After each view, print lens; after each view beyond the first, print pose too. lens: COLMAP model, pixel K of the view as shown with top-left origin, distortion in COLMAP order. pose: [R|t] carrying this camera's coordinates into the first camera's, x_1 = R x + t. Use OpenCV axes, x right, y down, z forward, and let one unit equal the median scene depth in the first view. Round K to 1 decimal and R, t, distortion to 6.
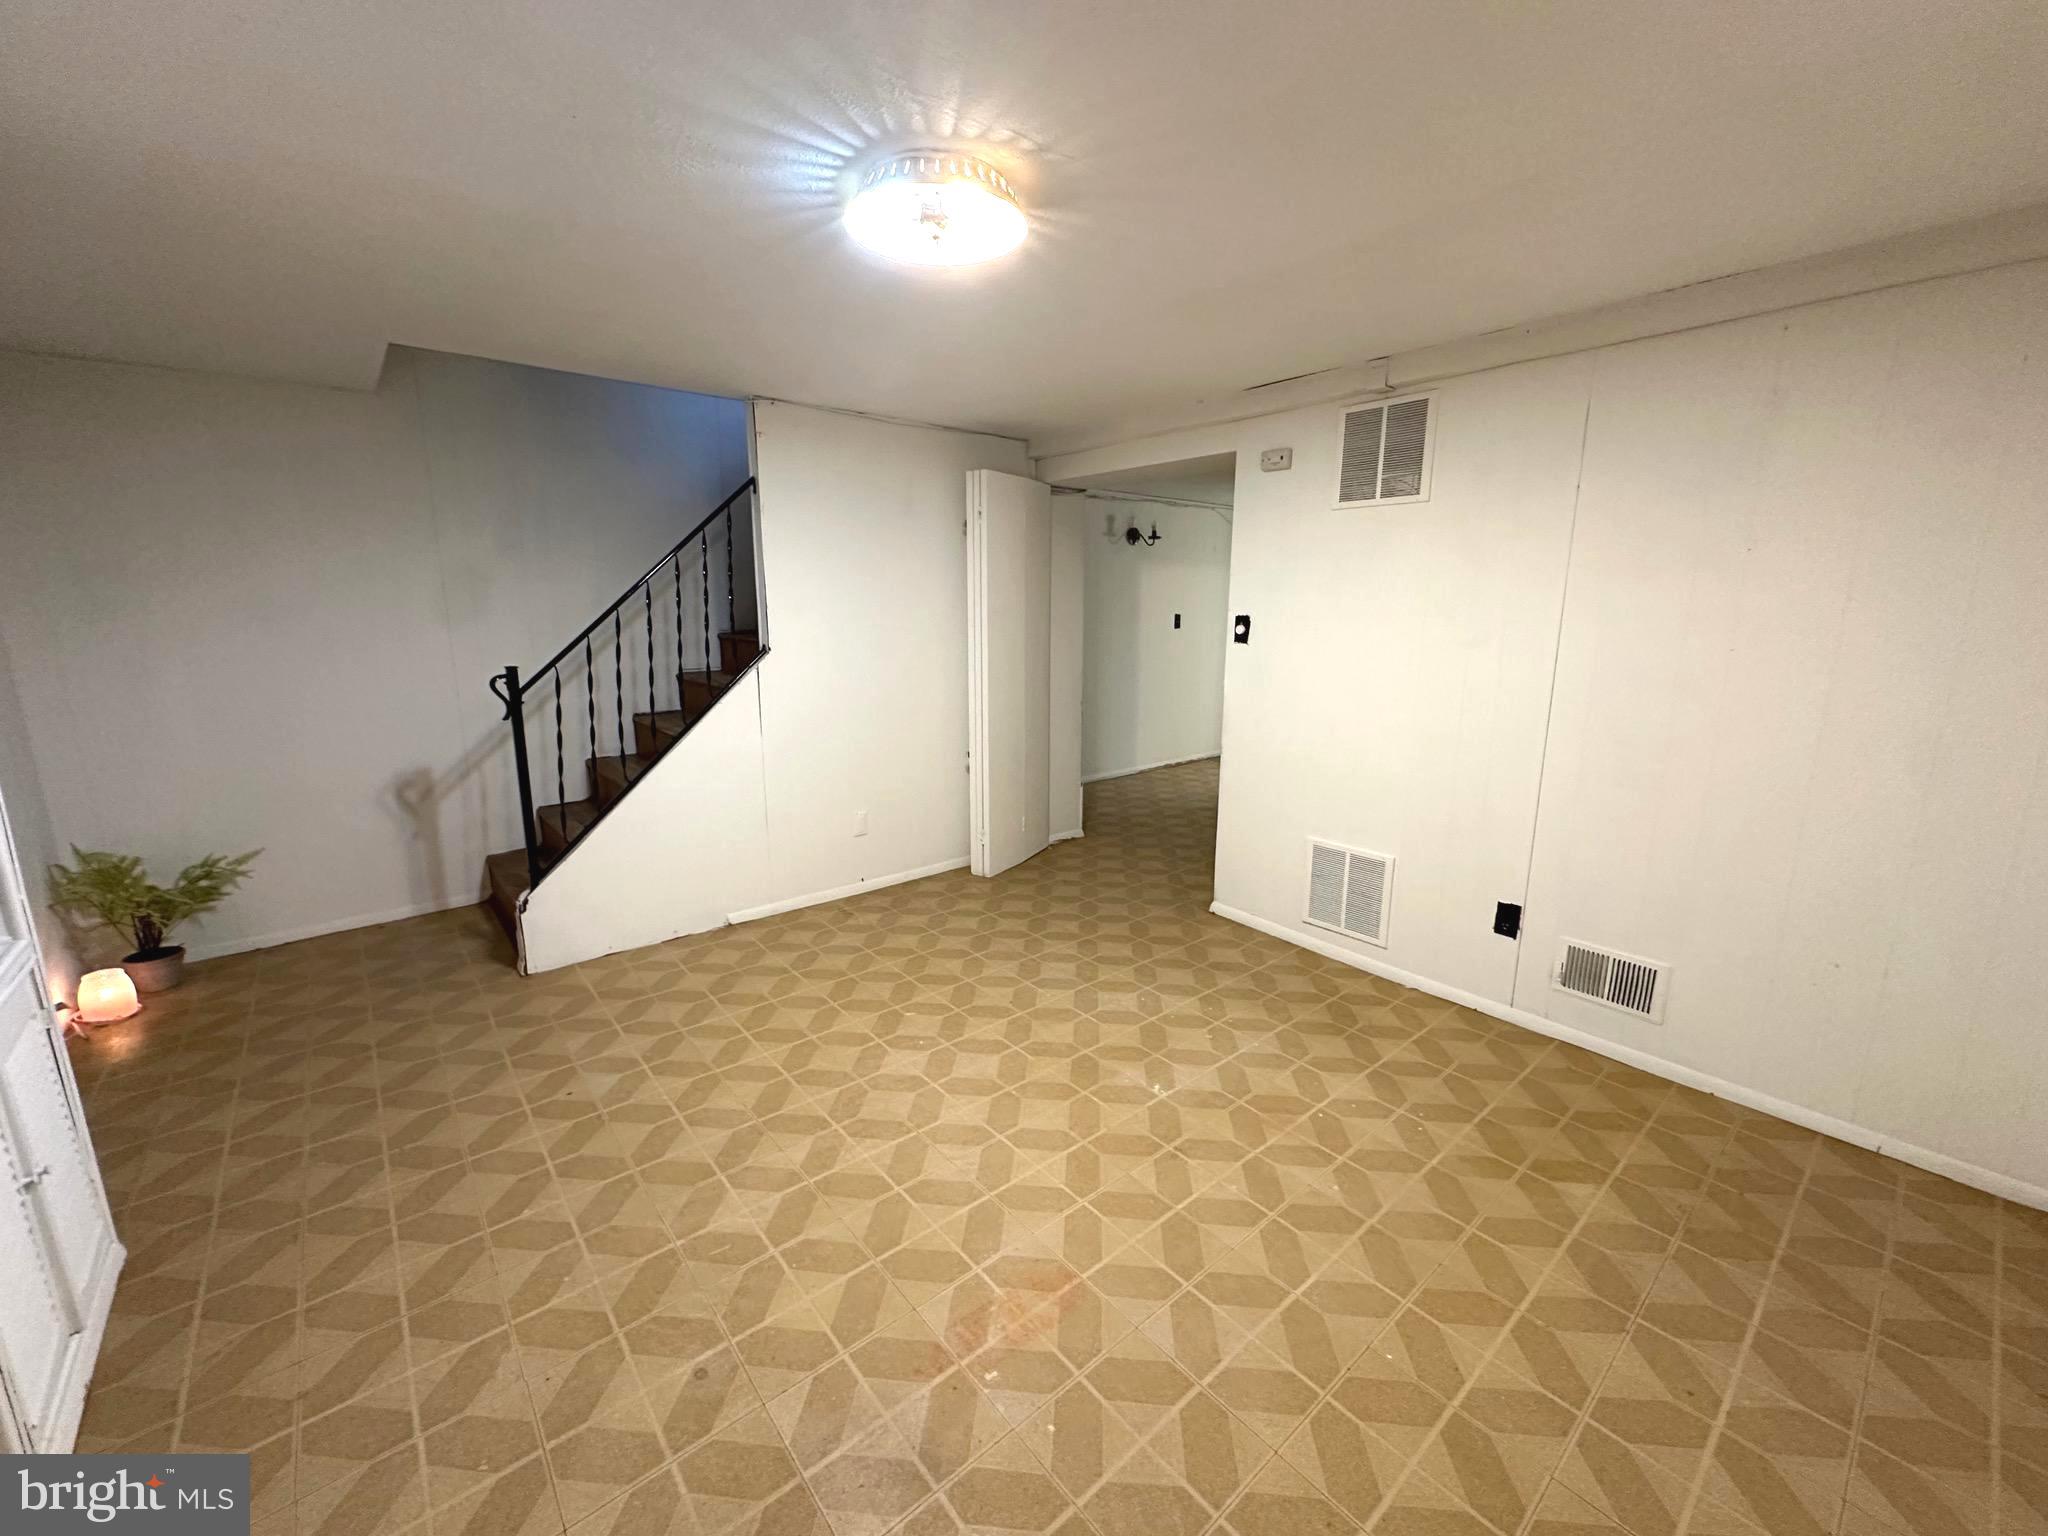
lens RADIAL K [[822.2, 0, 1024.0], [0, 822.2, 768.0], [0, 0, 1]] dist [-0.001600, 0.000027]
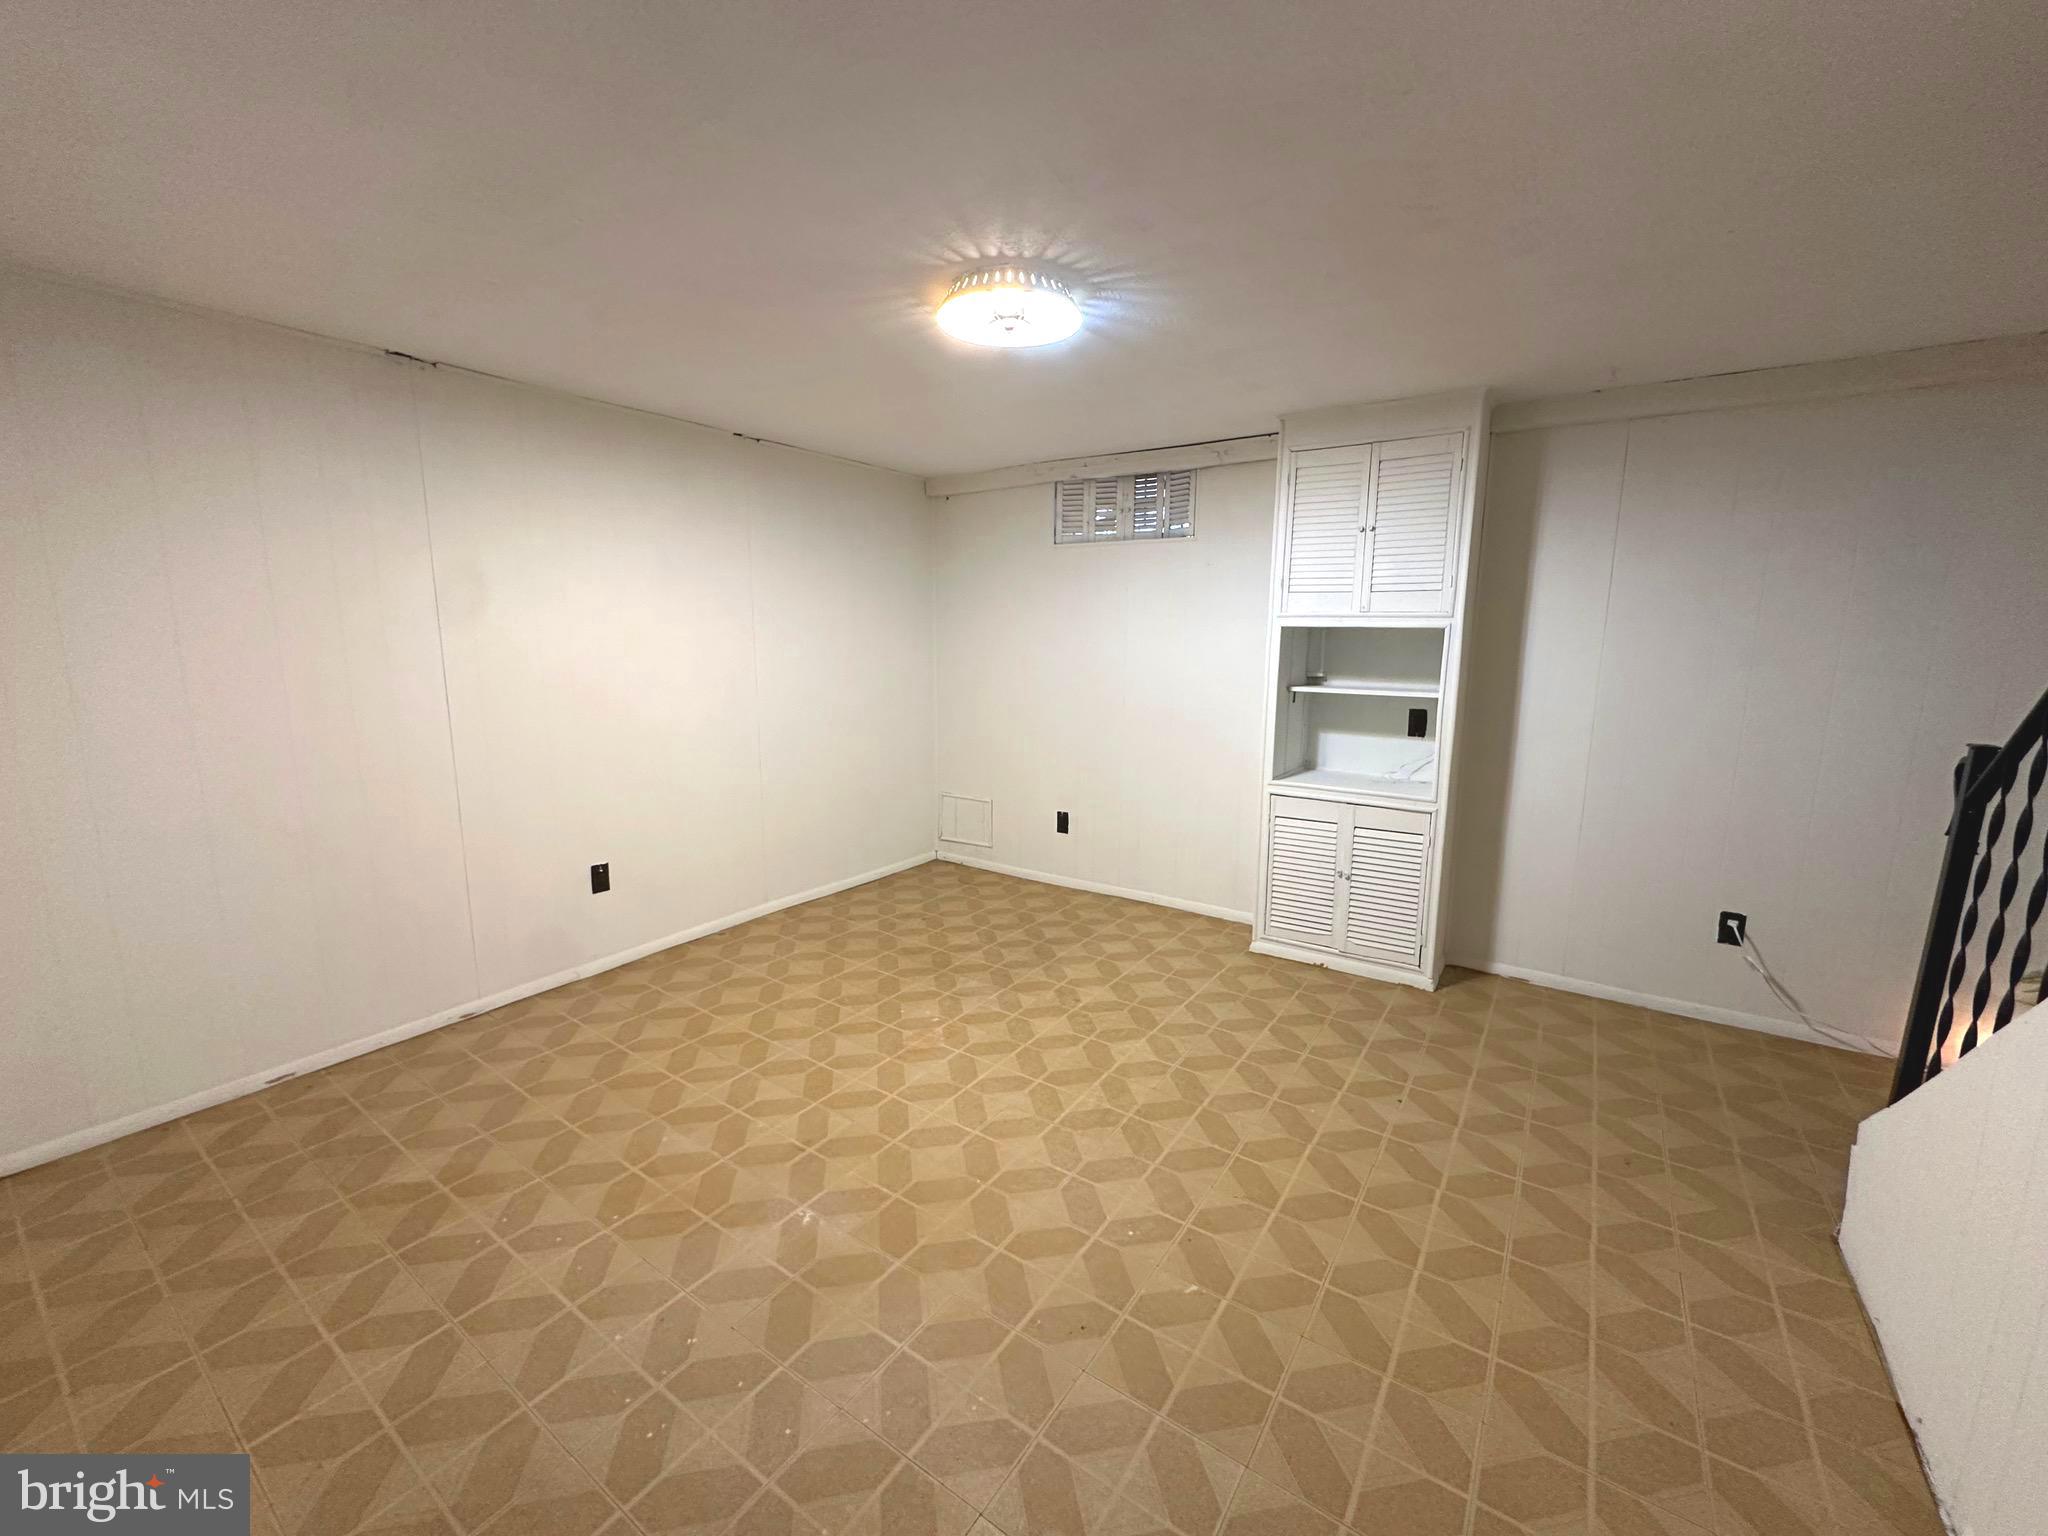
lens RADIAL K [[822.2, 0, 1024.0], [0, 822.2, 768.0], [0, 0, 1]] dist [-0.001600, 0.000027]
pose [[-0.965918, 0.042425, -0.255348, 0.155993], [-0.053427, 0.932558, 0.357044, -0.352045], [0.253275, 0.358518, -0.898508, 1.767082]]
